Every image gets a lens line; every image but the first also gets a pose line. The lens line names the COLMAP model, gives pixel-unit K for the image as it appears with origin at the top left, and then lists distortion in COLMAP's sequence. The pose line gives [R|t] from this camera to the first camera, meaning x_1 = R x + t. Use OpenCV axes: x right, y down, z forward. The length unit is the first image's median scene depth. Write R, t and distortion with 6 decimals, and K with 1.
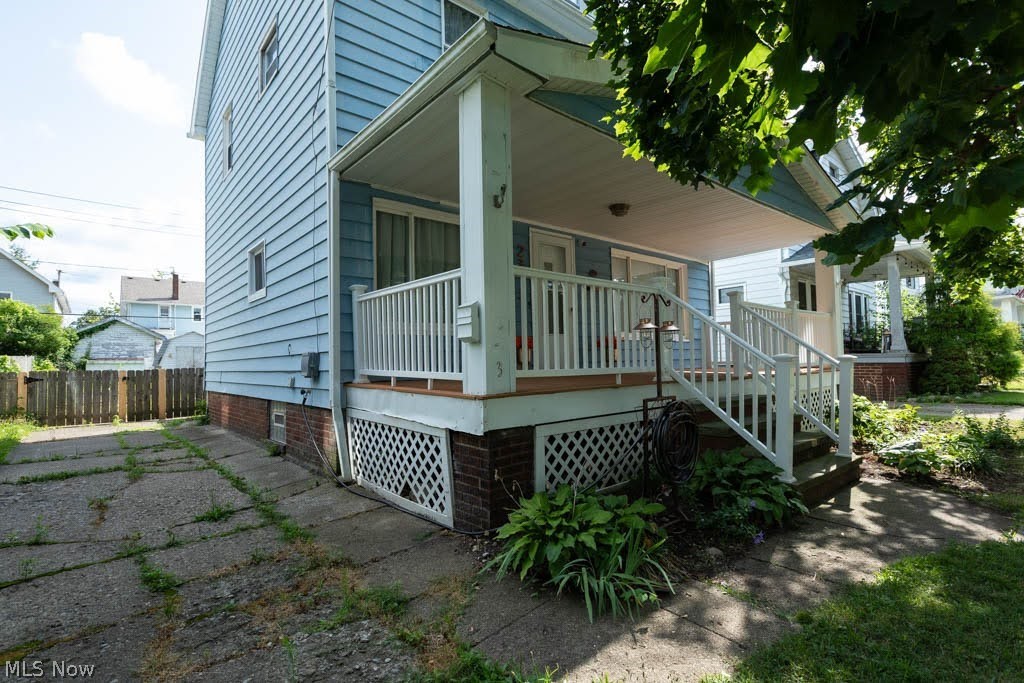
lens RADIAL K [[500.3, 0, 512.0], [0, 500.3, 341.5], [0, 0, 1]] dist [0.000888, -0.000916]
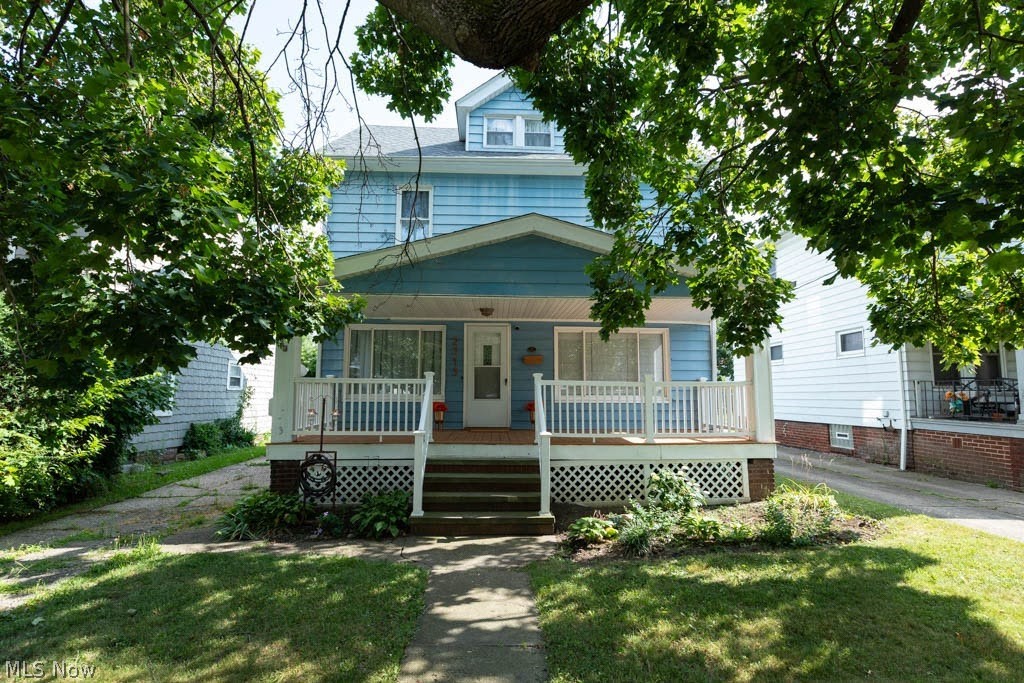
lens RADIAL K [[500.3, 0, 512.0], [0, 500.3, 341.5], [0, 0, 1]] dist [0.000888, -0.000916]
pose [[0.789305, -0.043006, -0.612494, 0.646576], [0.004677, 0.997936, -0.064043, -0.055235], [0.613984, 0.047685, 0.787877, -0.017586]]
